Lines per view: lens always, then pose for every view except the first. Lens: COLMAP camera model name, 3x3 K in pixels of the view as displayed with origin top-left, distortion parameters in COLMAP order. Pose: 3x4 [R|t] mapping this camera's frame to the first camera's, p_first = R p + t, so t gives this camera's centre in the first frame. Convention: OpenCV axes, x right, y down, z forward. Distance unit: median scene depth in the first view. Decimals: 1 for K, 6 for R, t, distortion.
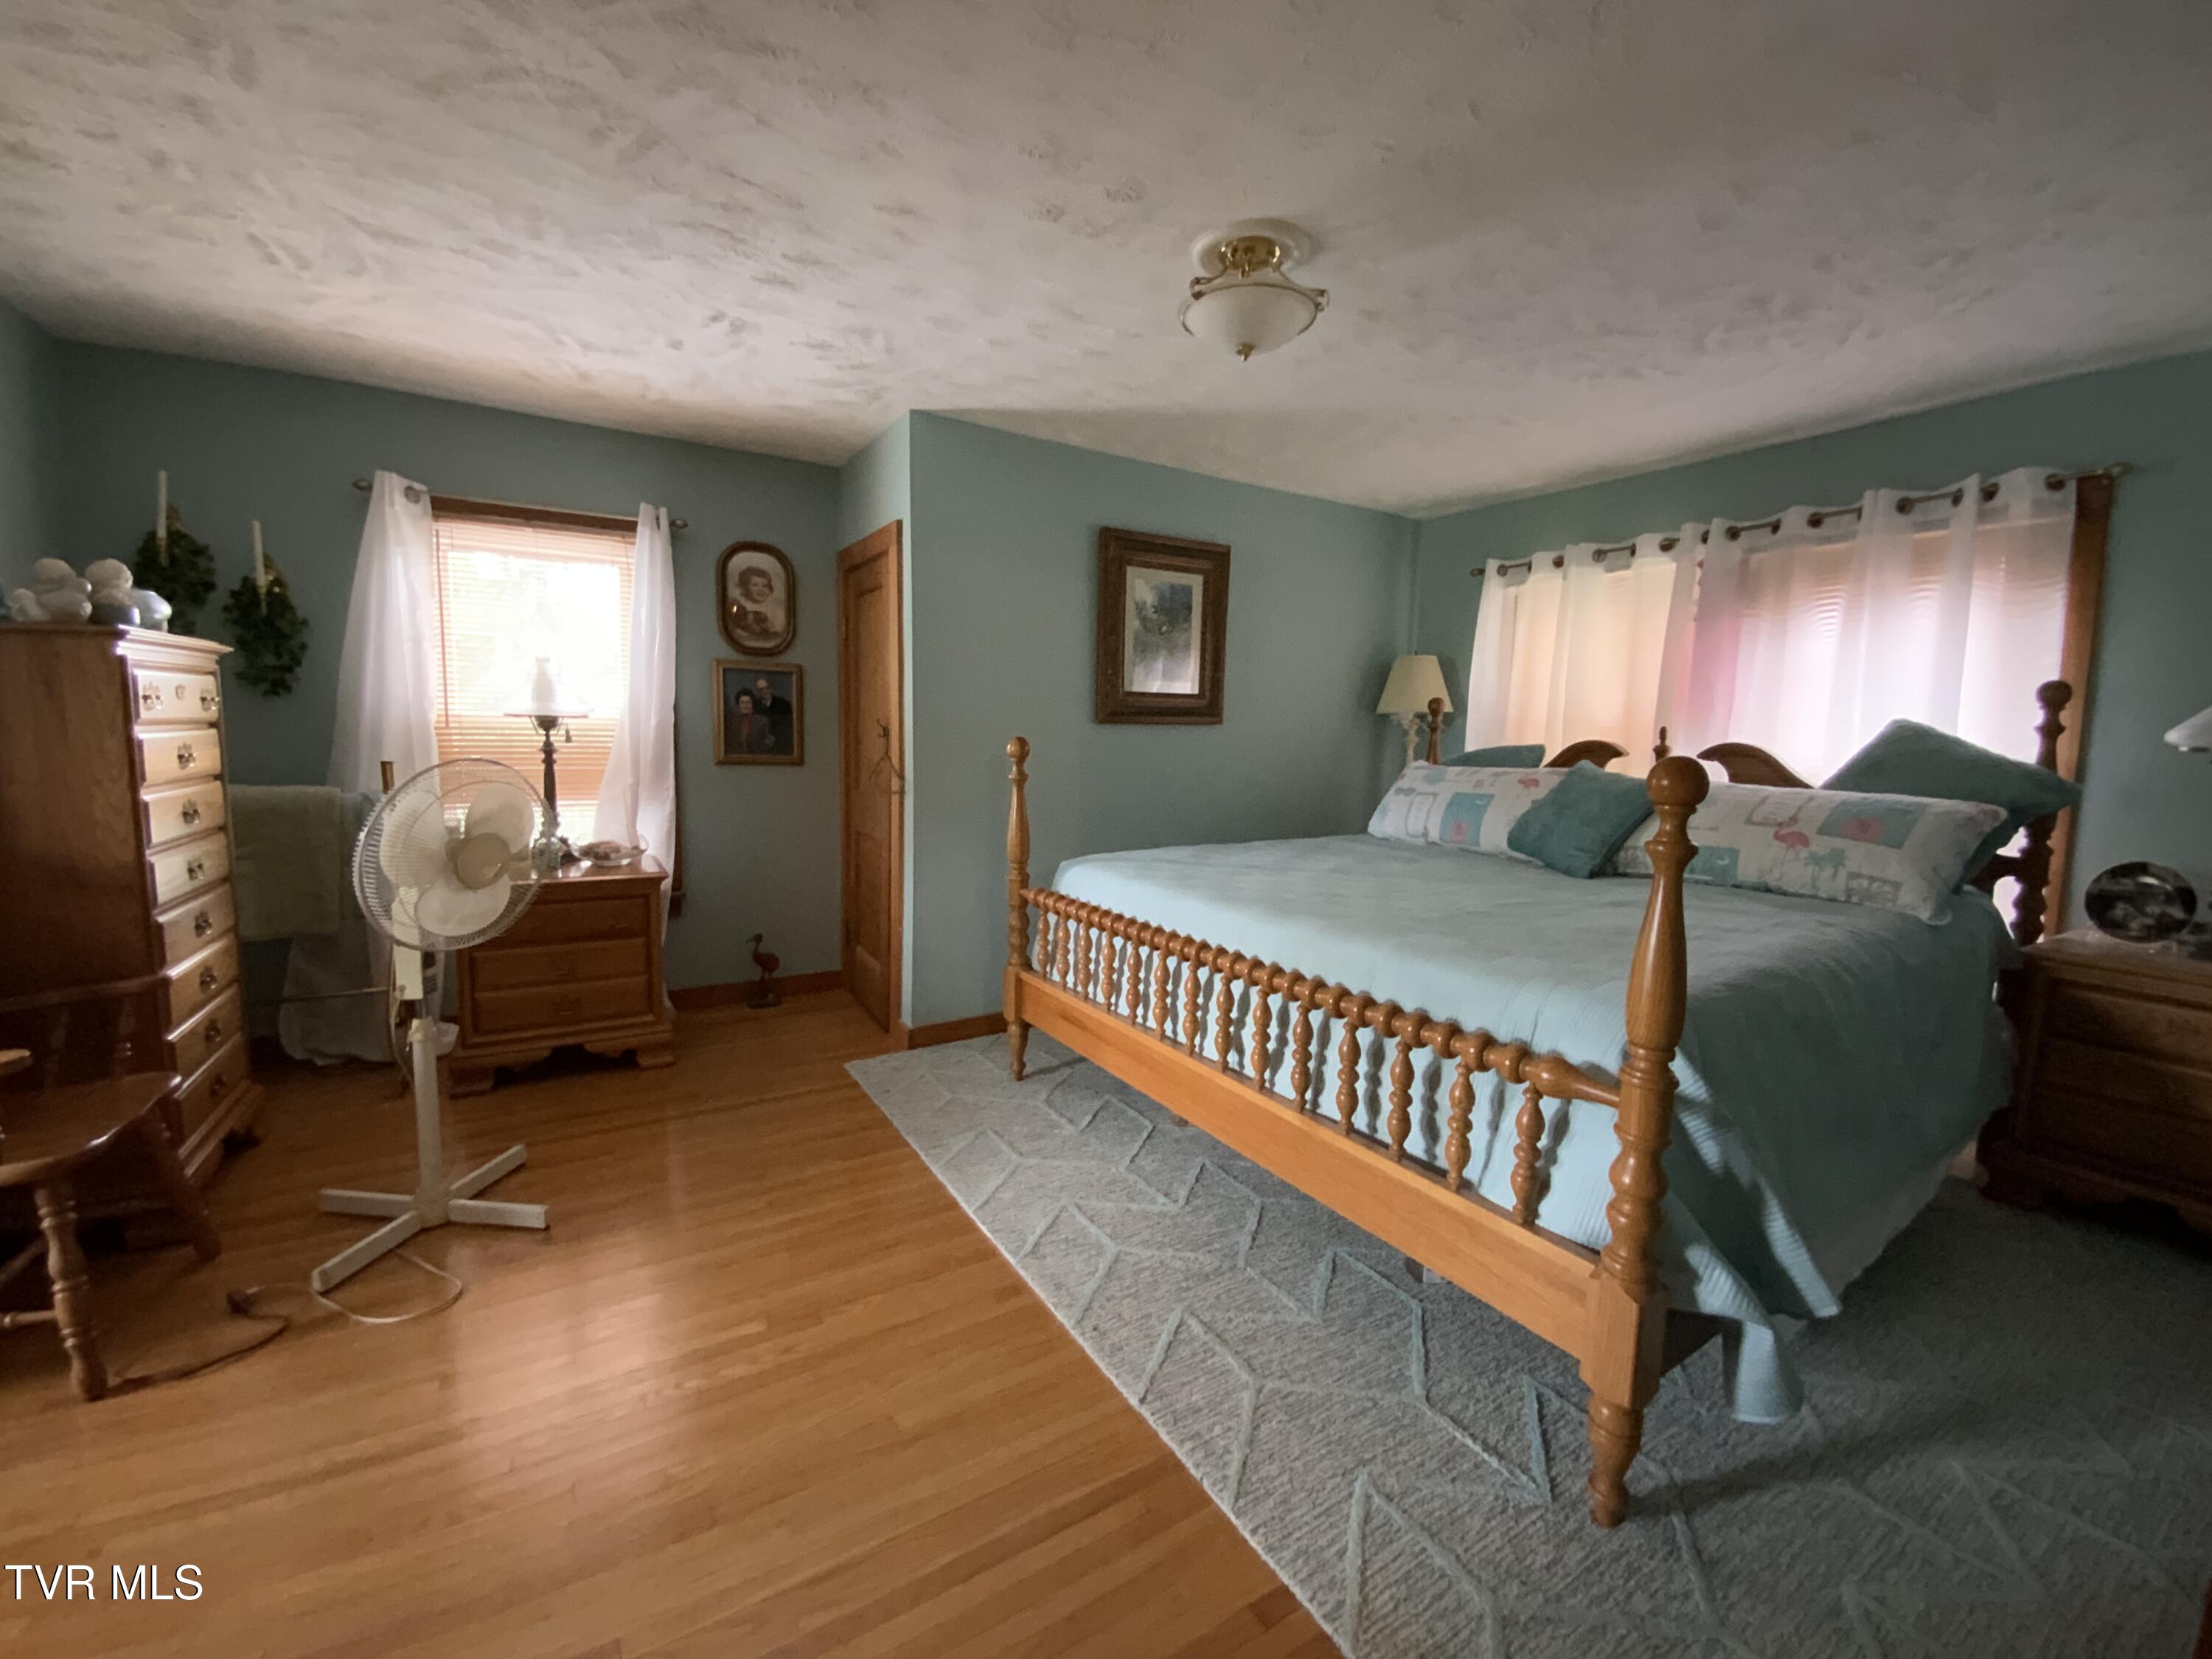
lens RADIAL K [[901.8, 0, 1106.0], [0, 901.8, 829.5], [0, 0, 1]] dist [0.022947, -0.017943]
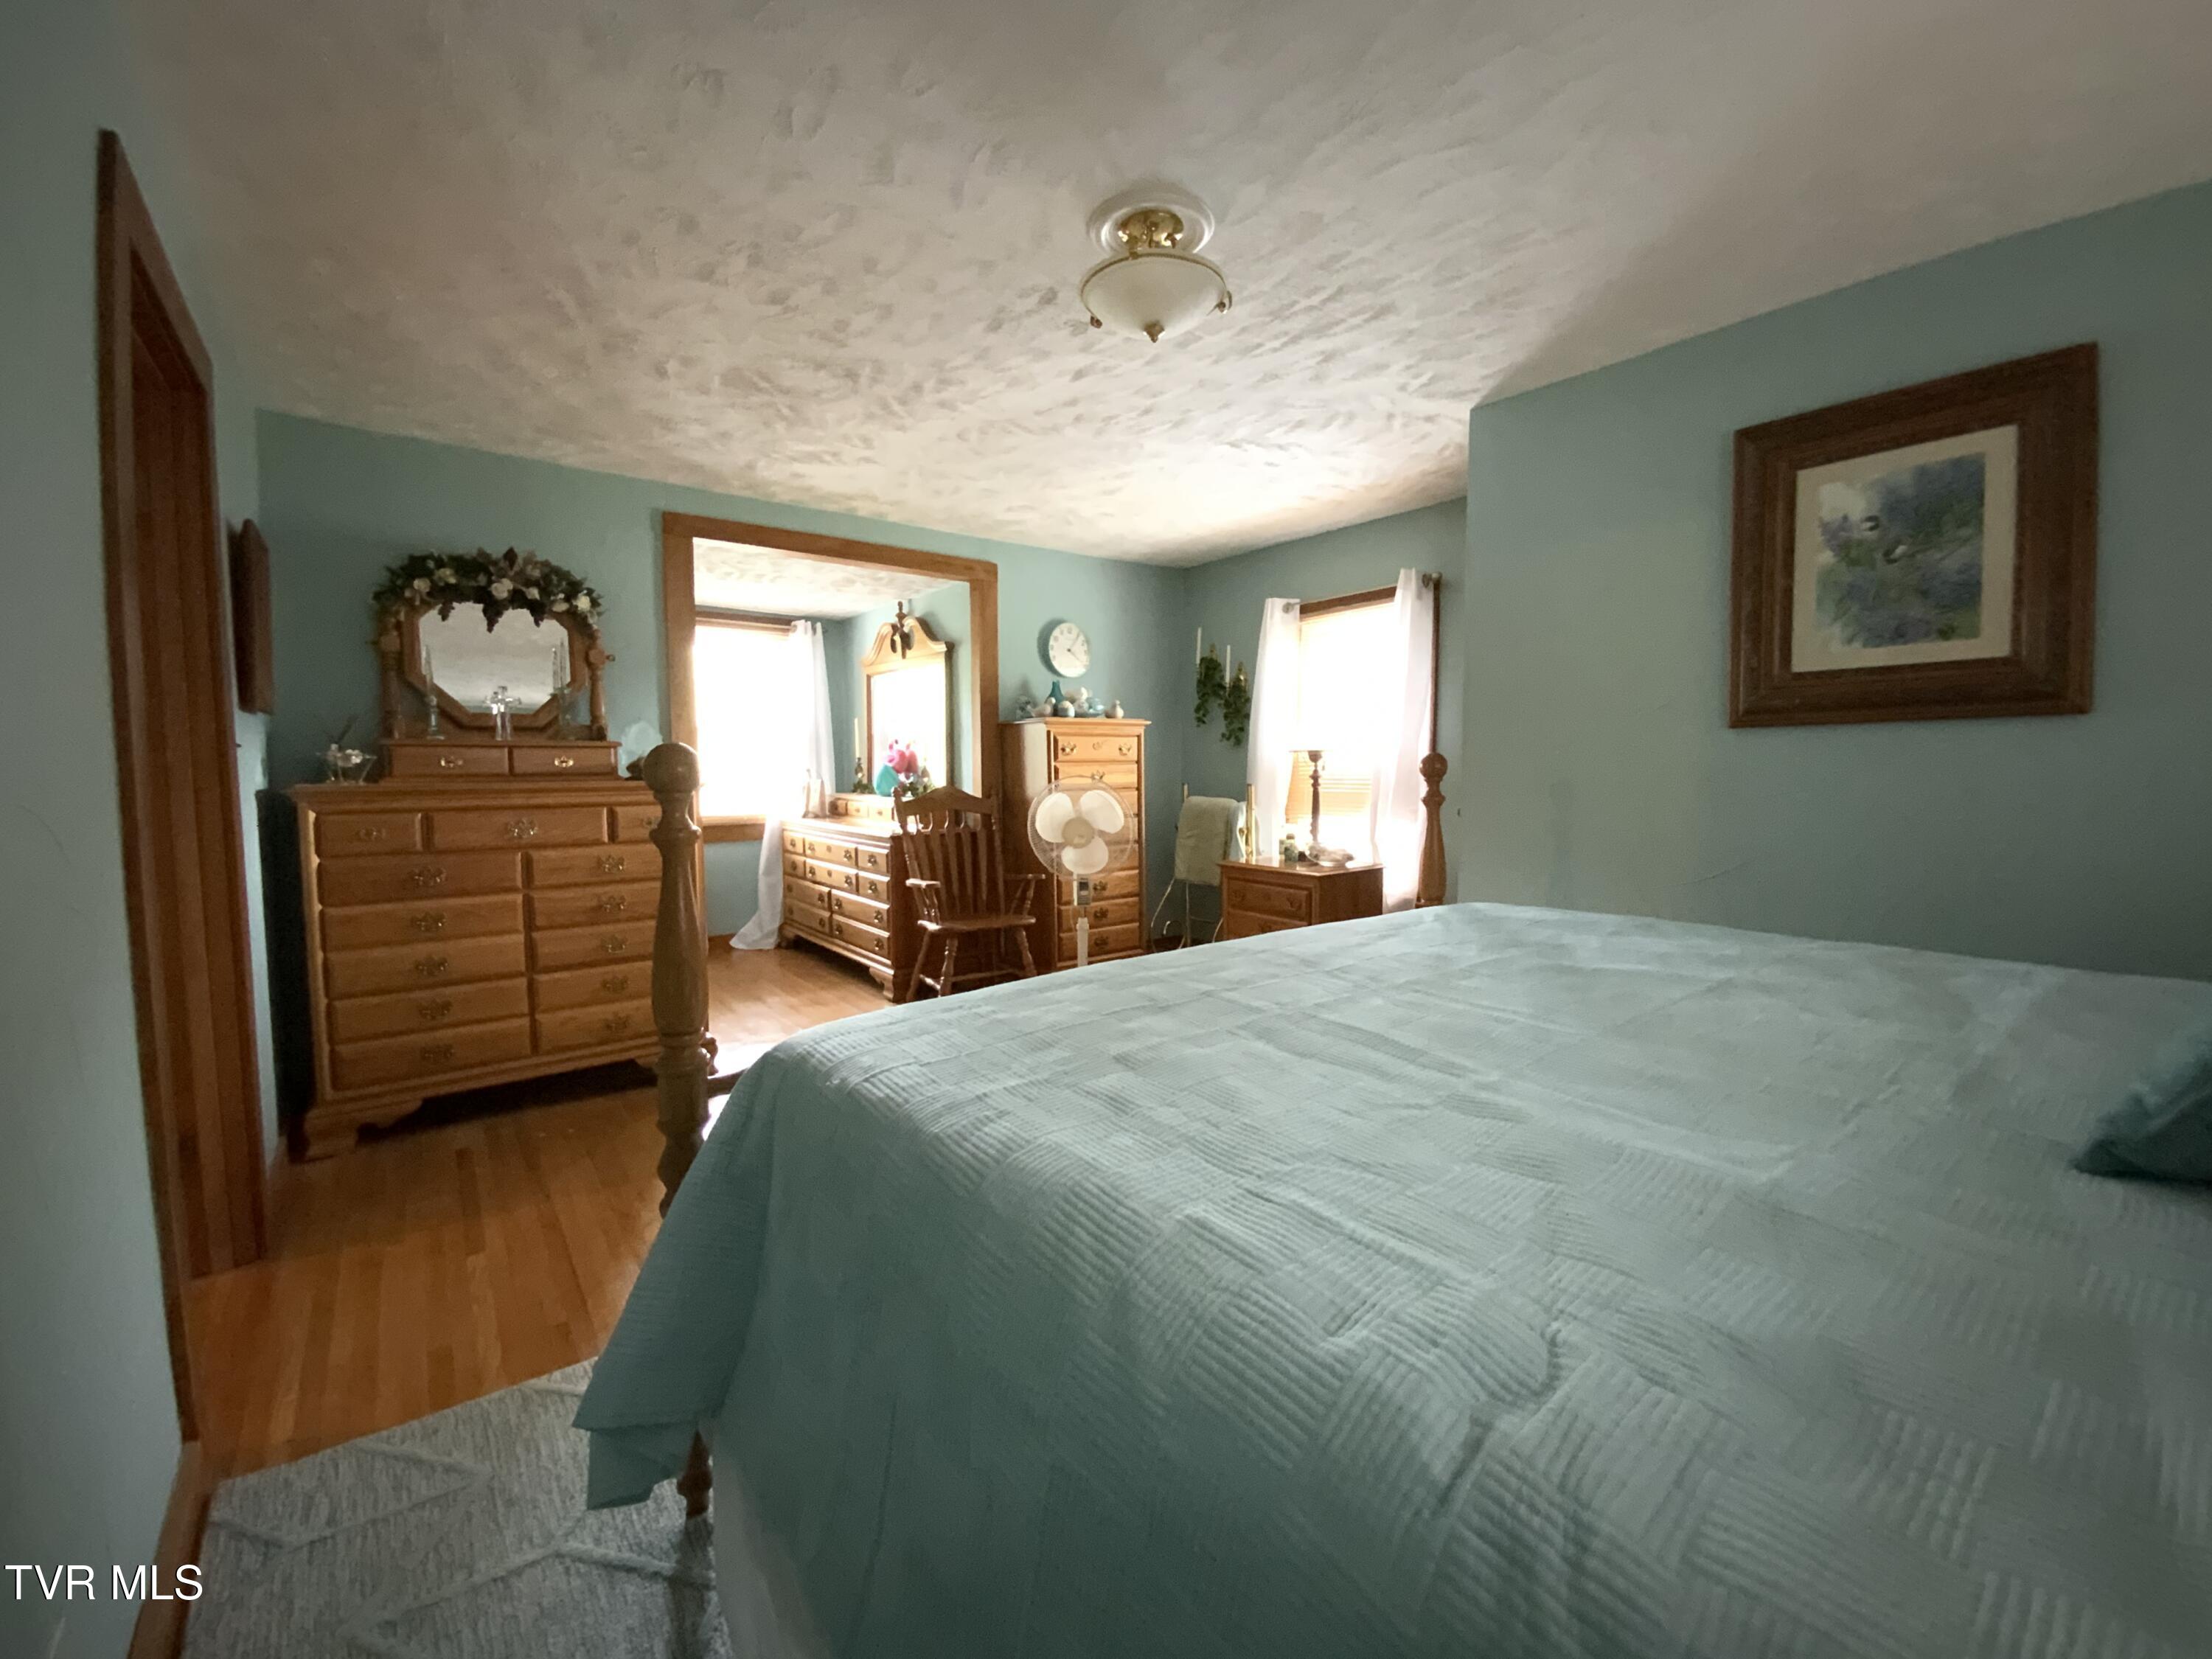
lens RADIAL K [[901.8, 0, 1106.0], [0, 901.8, 829.5], [0, 0, 1]] dist [0.022947, -0.017943]
pose [[0.100292, 0.044681, -0.993954, 0.650108], [-0.104909, 0.993897, 0.034093, -0.021700], [0.989412, 0.100855, 0.104368, 0.532050]]
